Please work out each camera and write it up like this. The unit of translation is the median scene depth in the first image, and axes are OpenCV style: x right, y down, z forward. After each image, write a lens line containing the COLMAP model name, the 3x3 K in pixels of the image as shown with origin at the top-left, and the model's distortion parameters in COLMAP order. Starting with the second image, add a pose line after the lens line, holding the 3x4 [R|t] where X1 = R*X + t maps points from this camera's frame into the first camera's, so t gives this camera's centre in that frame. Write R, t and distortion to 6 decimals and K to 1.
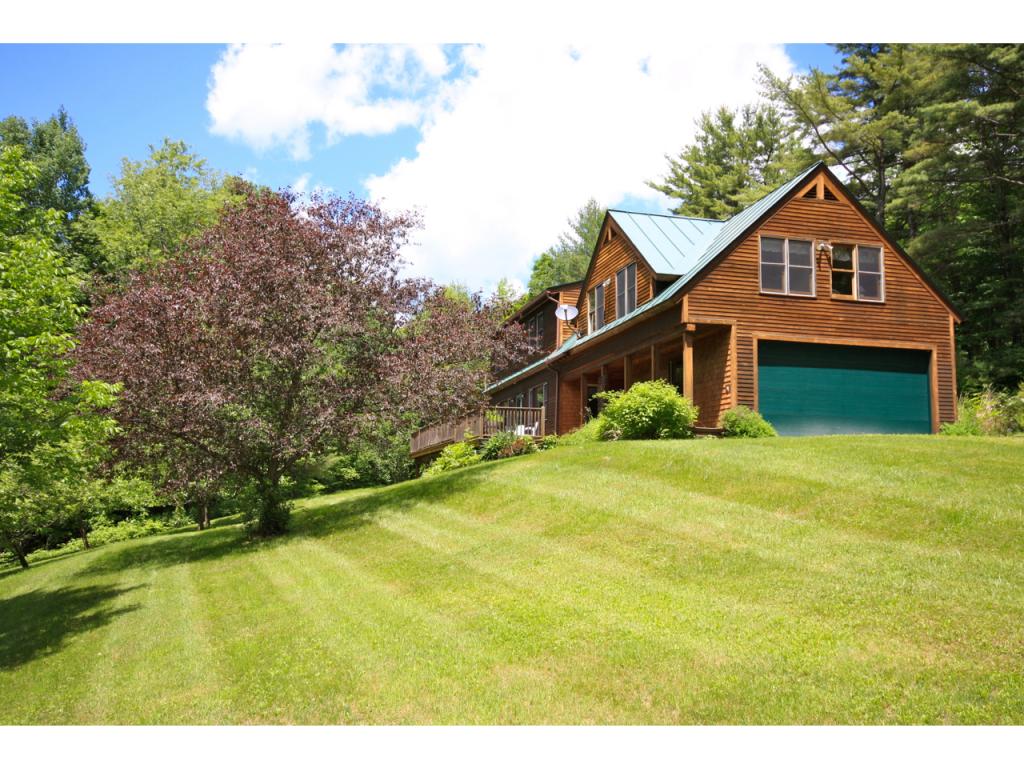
lens RADIAL K [[865.2, 0, 515.0], [0, 865.2, 377.6], [0, 0, 1]] dist [-0.000786, 0.006855]
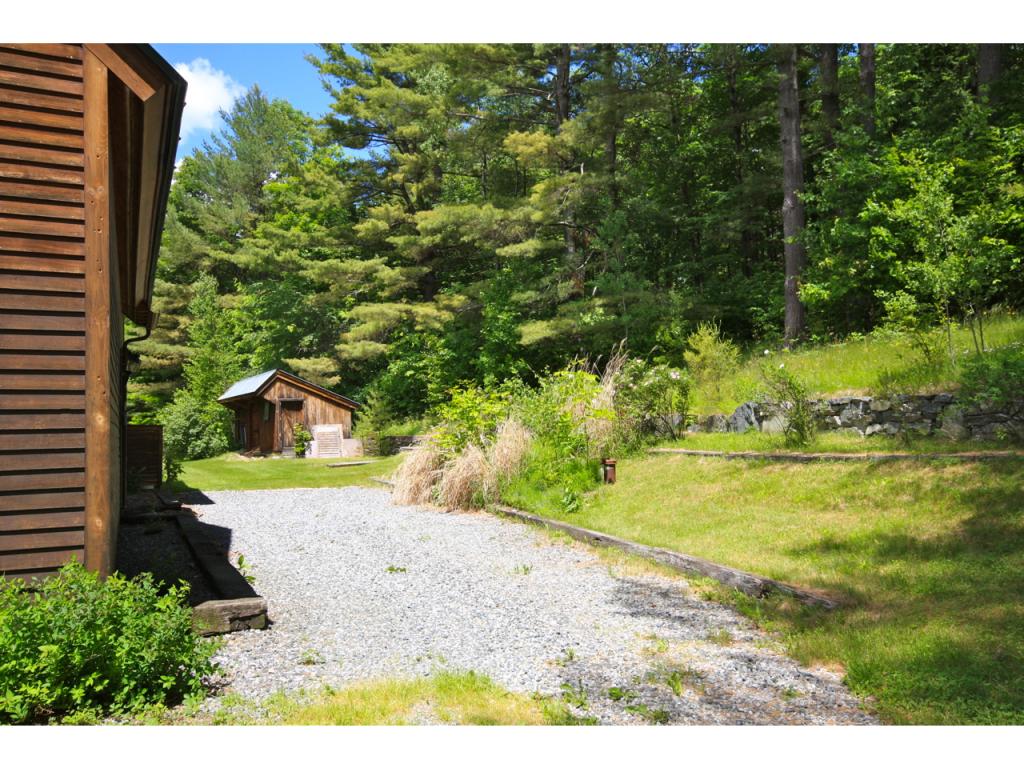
lens RADIAL K [[830.8, 0, 510.9], [0, 830.8, 386.7], [0, 0, 1]] dist [-0.015366, 0.027607]
pose [[0.985930, -0.032711, 0.163928, 0.568442], [0.018565, 0.996027, 0.087099, -0.013578], [-0.166125, -0.082830, 0.982620, 0.744969]]
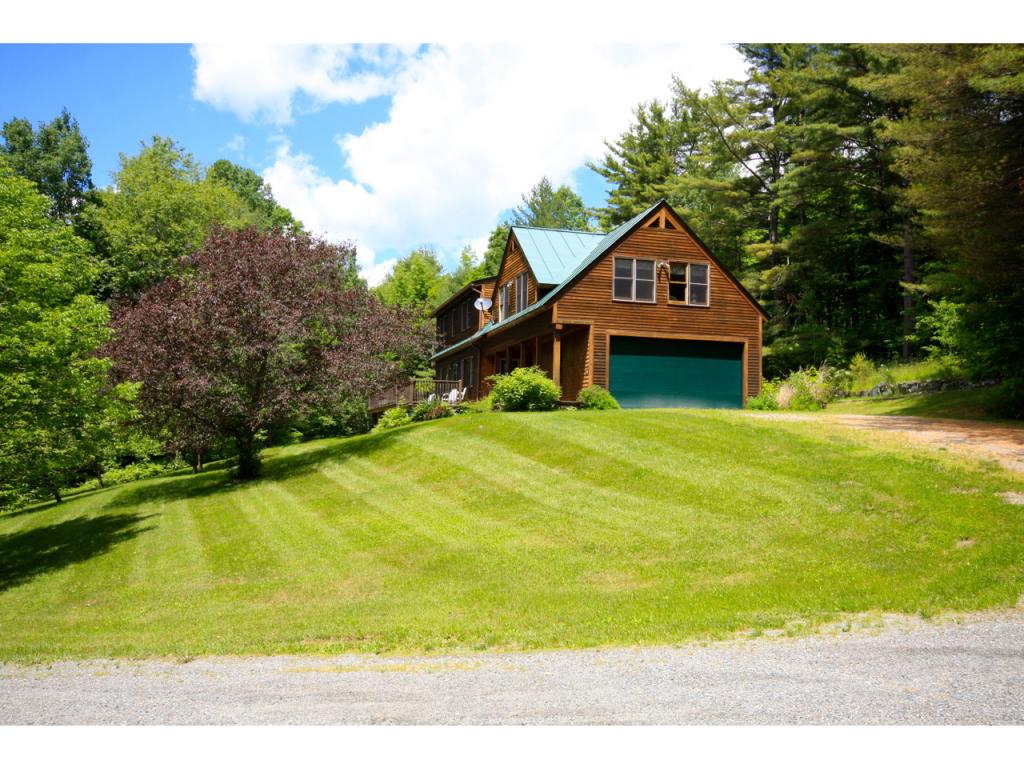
lens RADIAL K [[830.8, 0, 522.7], [0, 830.8, 386.0], [0, 0, 1]] dist [-0.015366, 0.027607]
pose [[0.999541, 0.004853, 0.029914, 0.101718], [-0.007098, 0.997127, 0.075408, -0.059367], [-0.029463, -0.075586, 0.996704, -0.275812]]
